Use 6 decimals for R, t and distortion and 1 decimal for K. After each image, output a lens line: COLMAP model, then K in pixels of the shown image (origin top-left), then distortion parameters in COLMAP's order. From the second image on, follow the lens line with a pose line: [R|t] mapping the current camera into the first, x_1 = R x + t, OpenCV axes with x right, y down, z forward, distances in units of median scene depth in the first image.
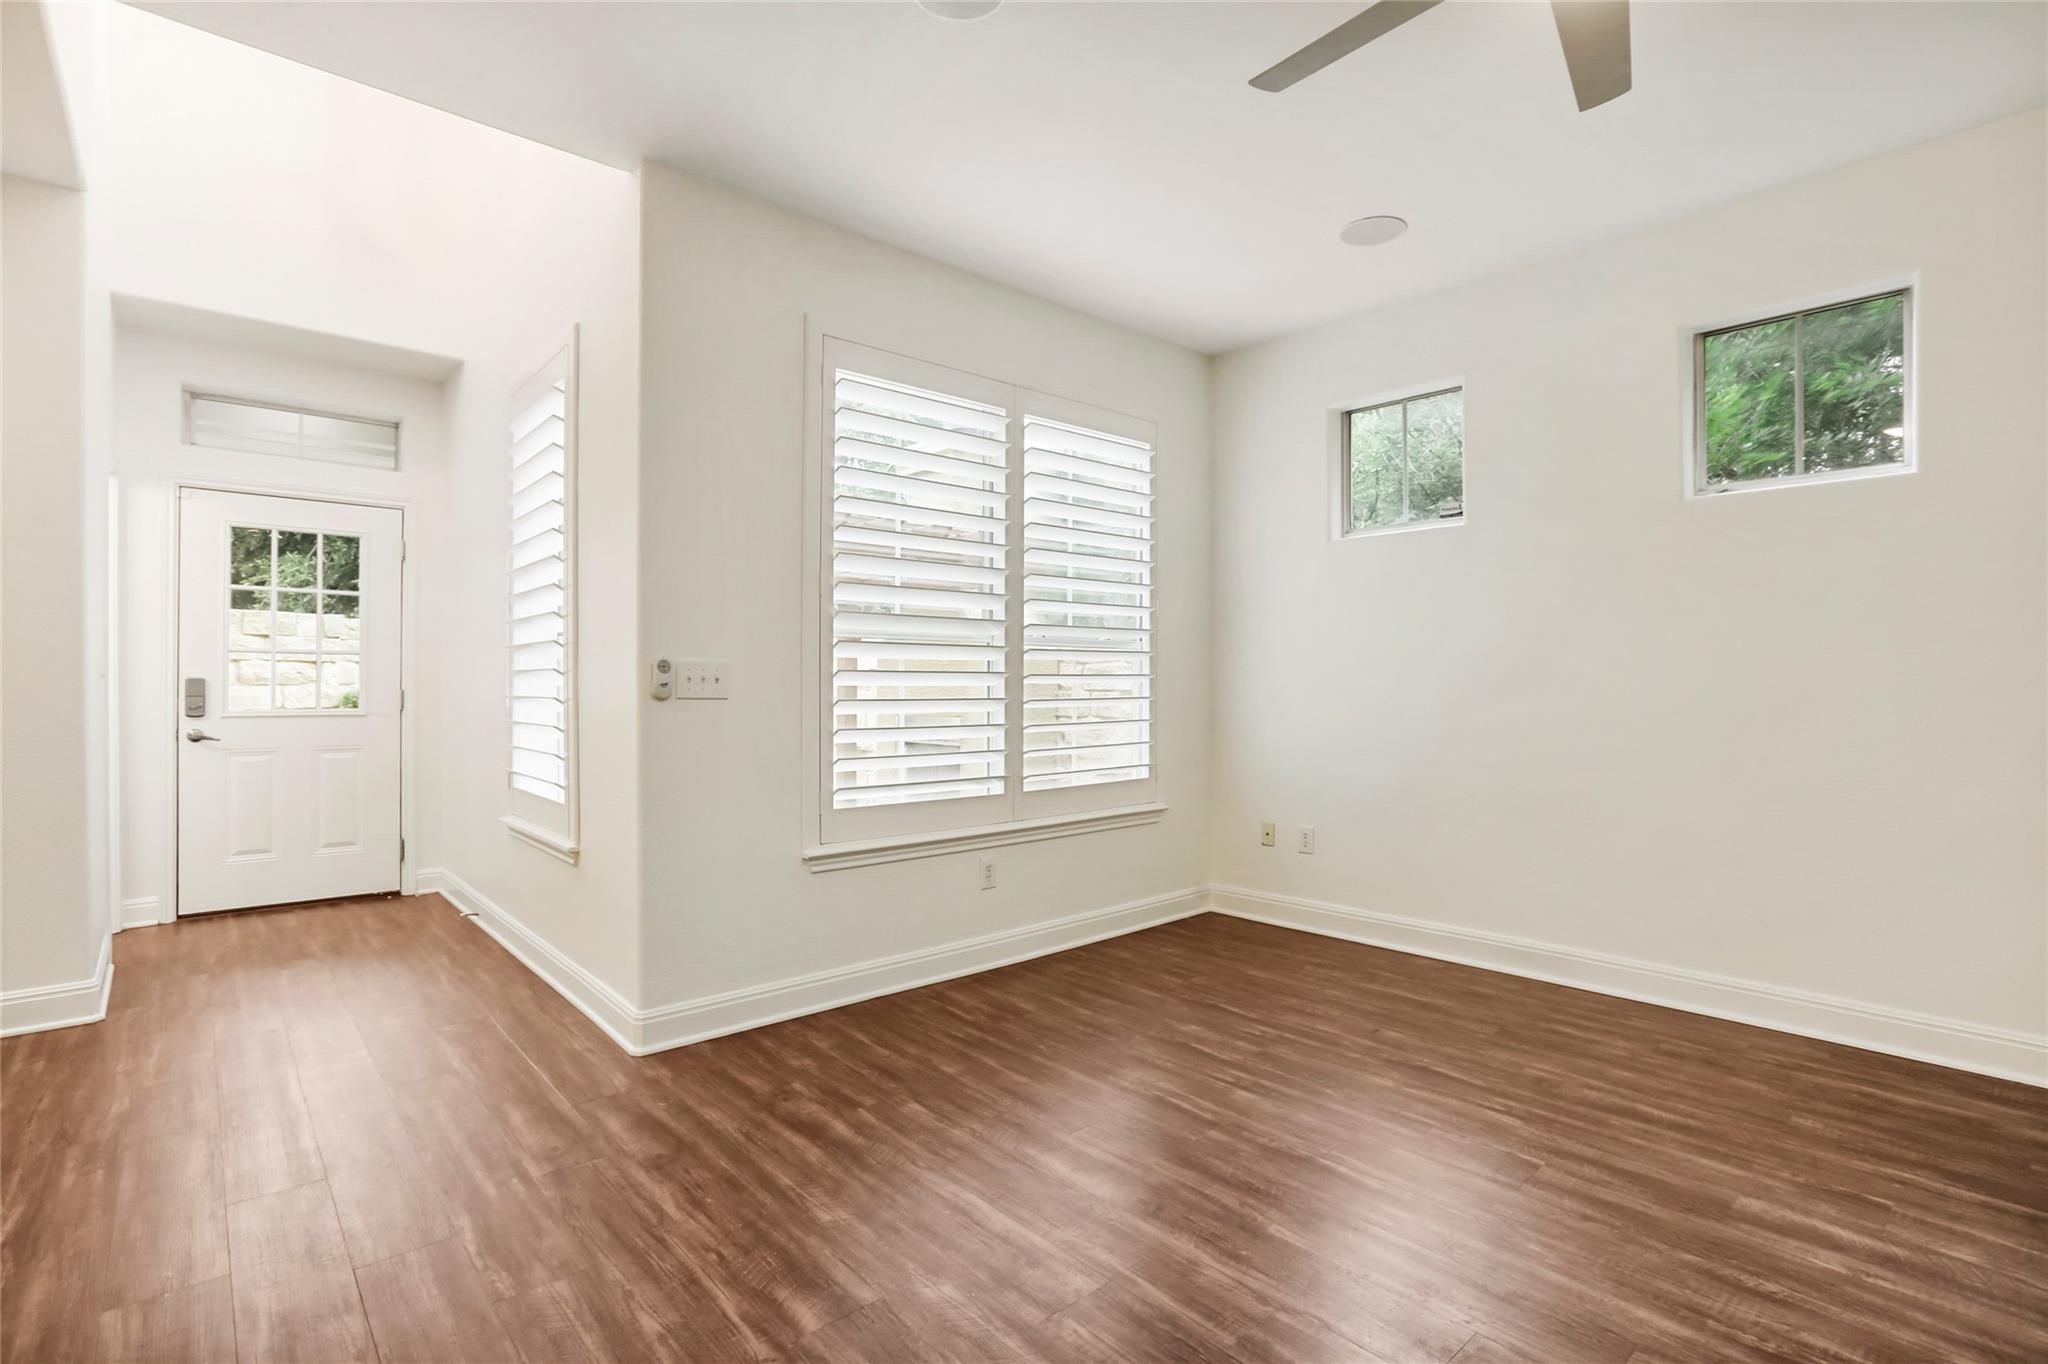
lens RADIAL K [[961.3, 0, 1025.3], [0, 961.3, 698.9], [0, 0, 1]] dist [-0.055250, 0.020905]
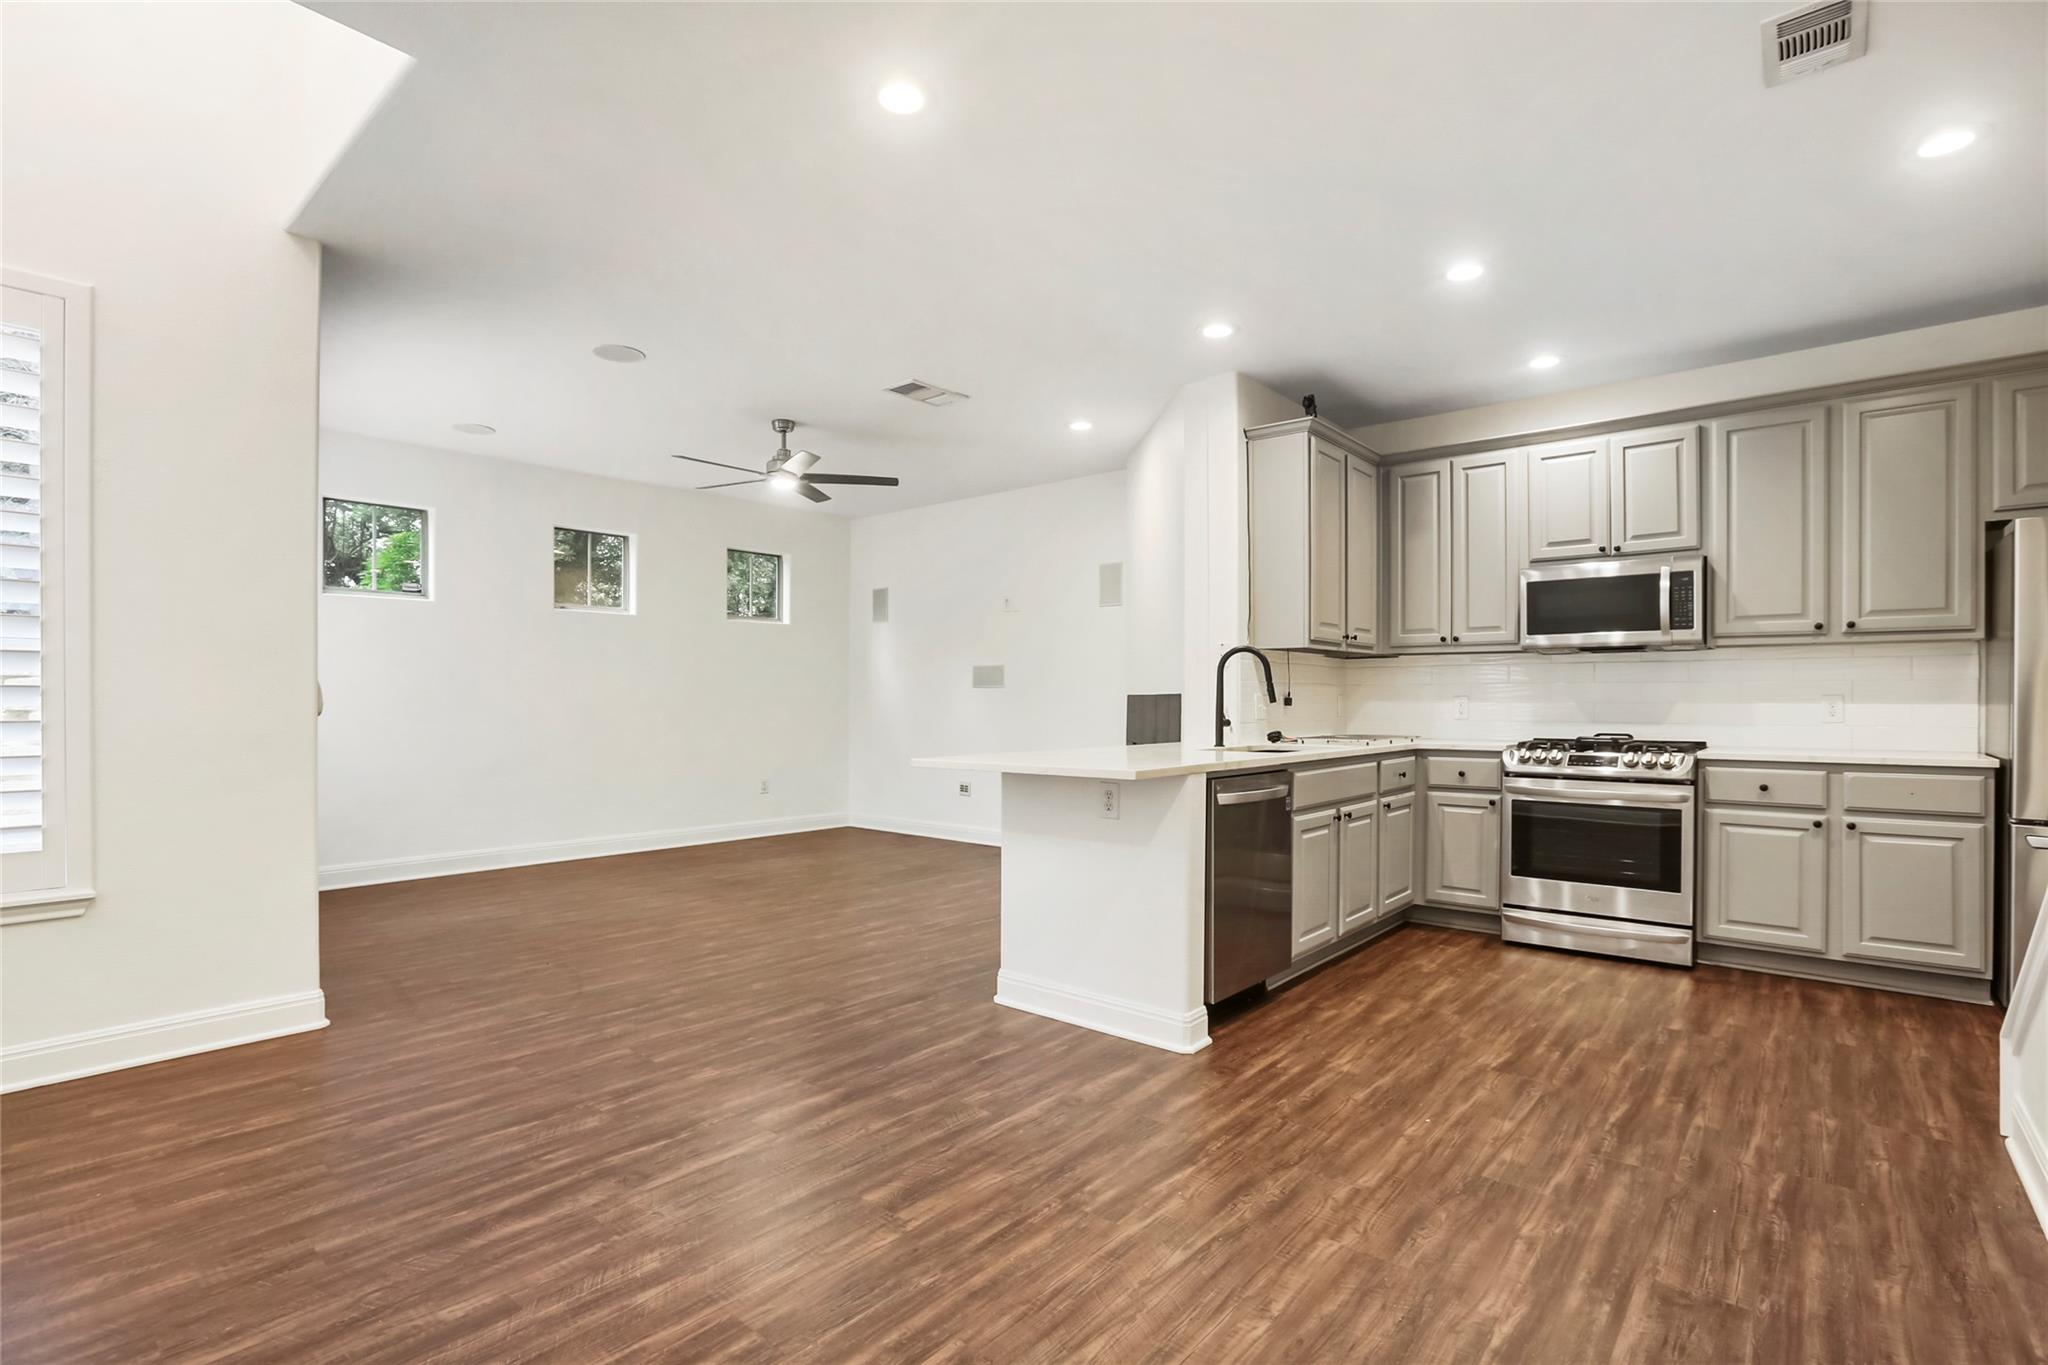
lens RADIAL K [[961.3, 0, 1025.3], [0, 961.3, 699.4], [0, 0, 1]] dist [-0.055250, 0.020905]
pose [[-0.136134, 0.000321, 0.990690, -1.573118], [0.016491, 0.999862, 0.001942, -0.007065], [-0.990553, 0.016602, -0.136120, 0.297302]]
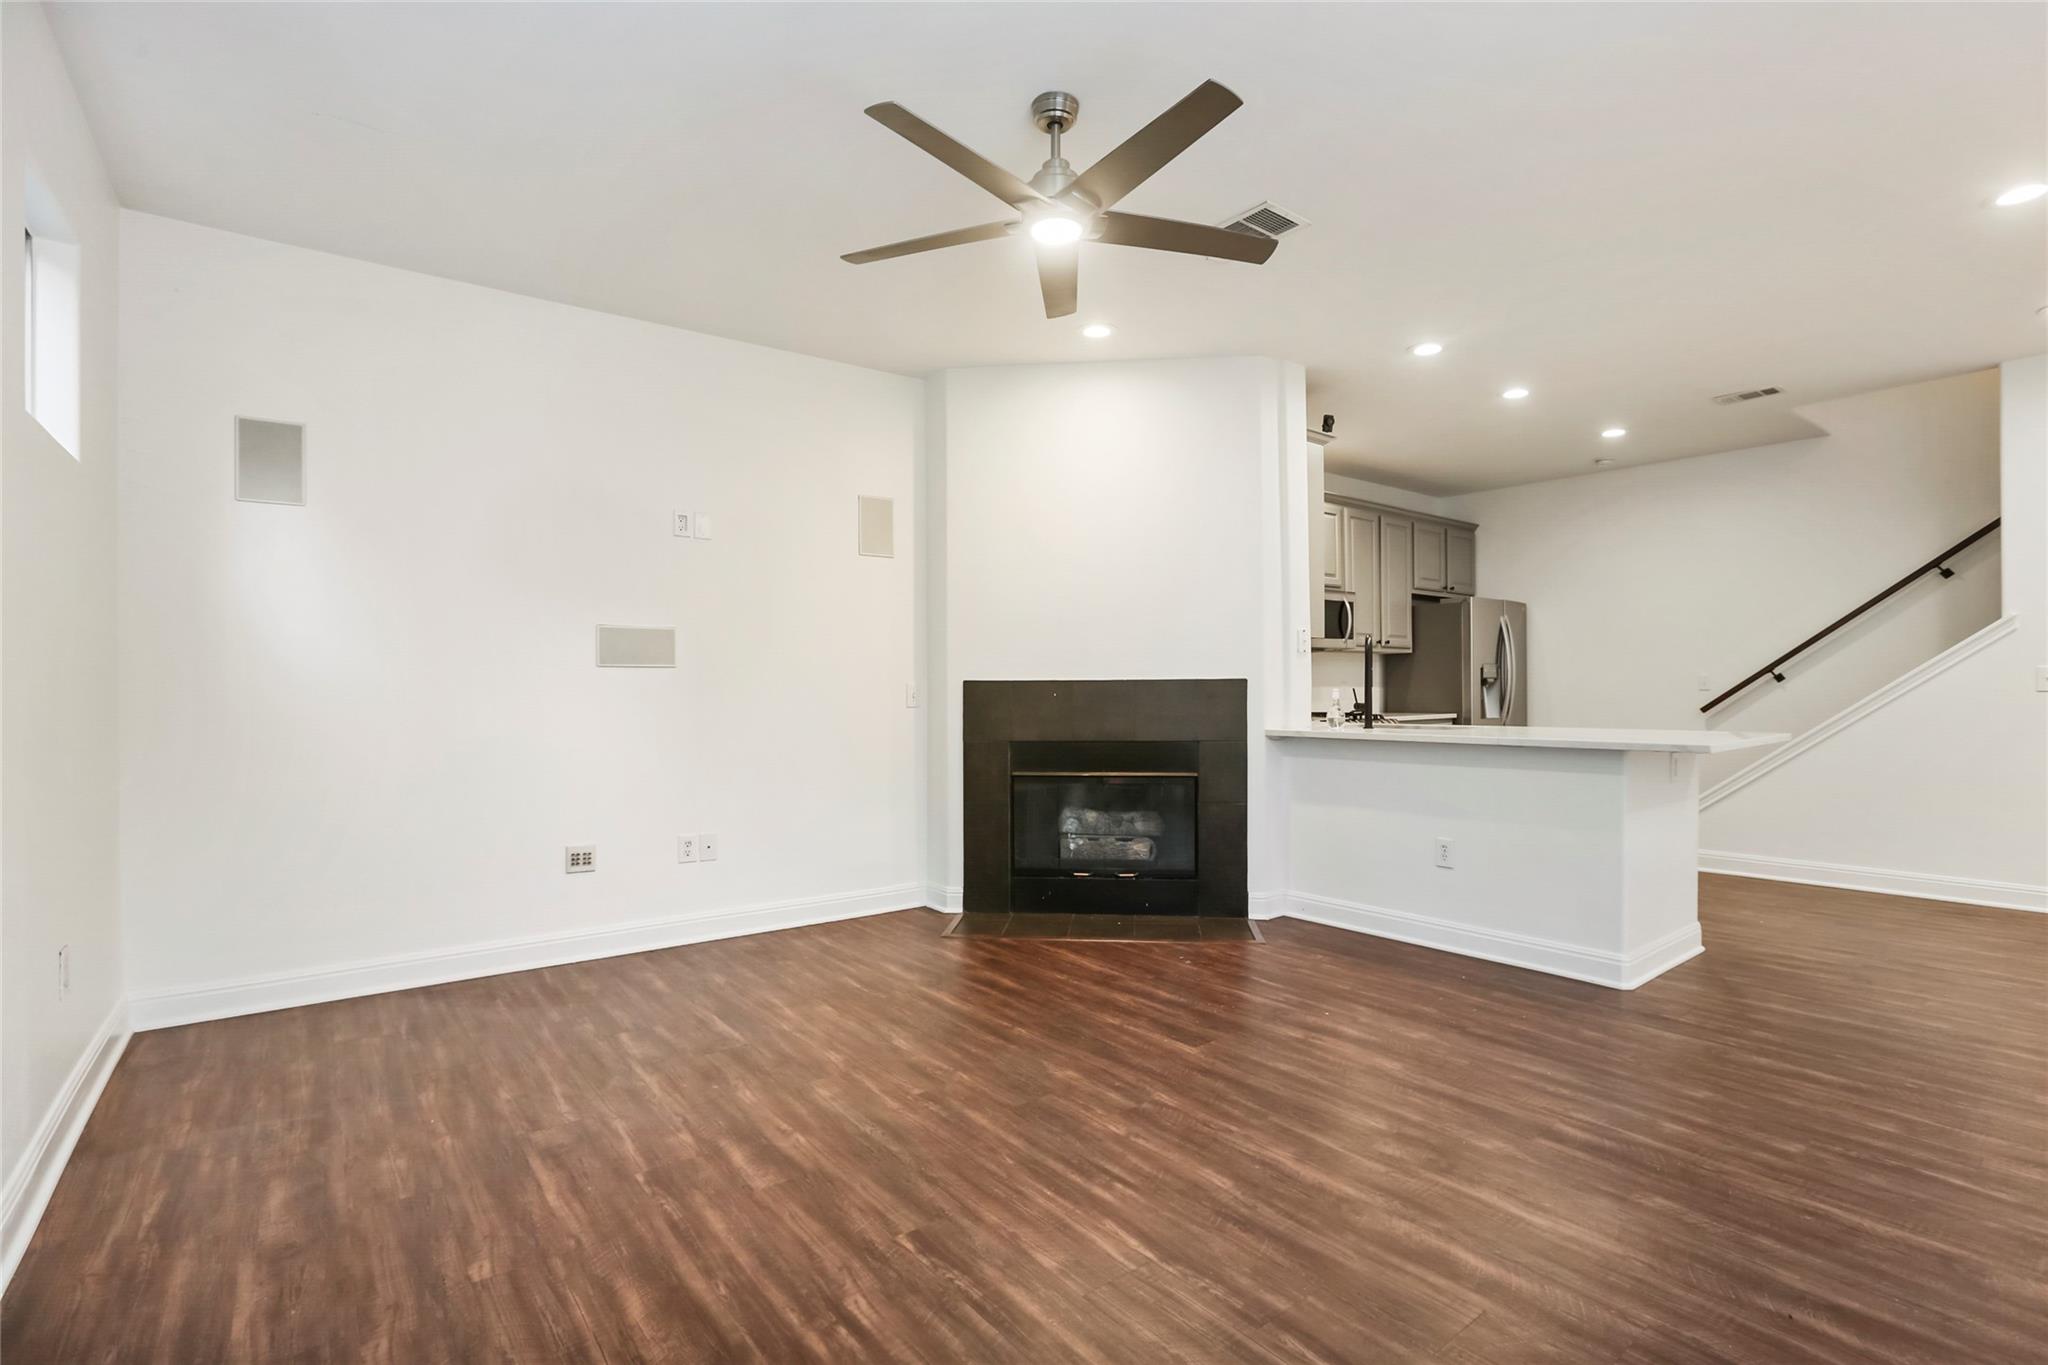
lens RADIAL K [[961.3, 0, 1025.3], [0, 961.3, 699.4], [0, 0, 1]] dist [-0.055250, 0.020905]
pose [[-0.997510, 0.005096, 0.070337, 0.273032], [0.006994, 0.999617, 0.026769, -0.021366], [-0.070174, 0.027194, -0.997164, 1.372669]]
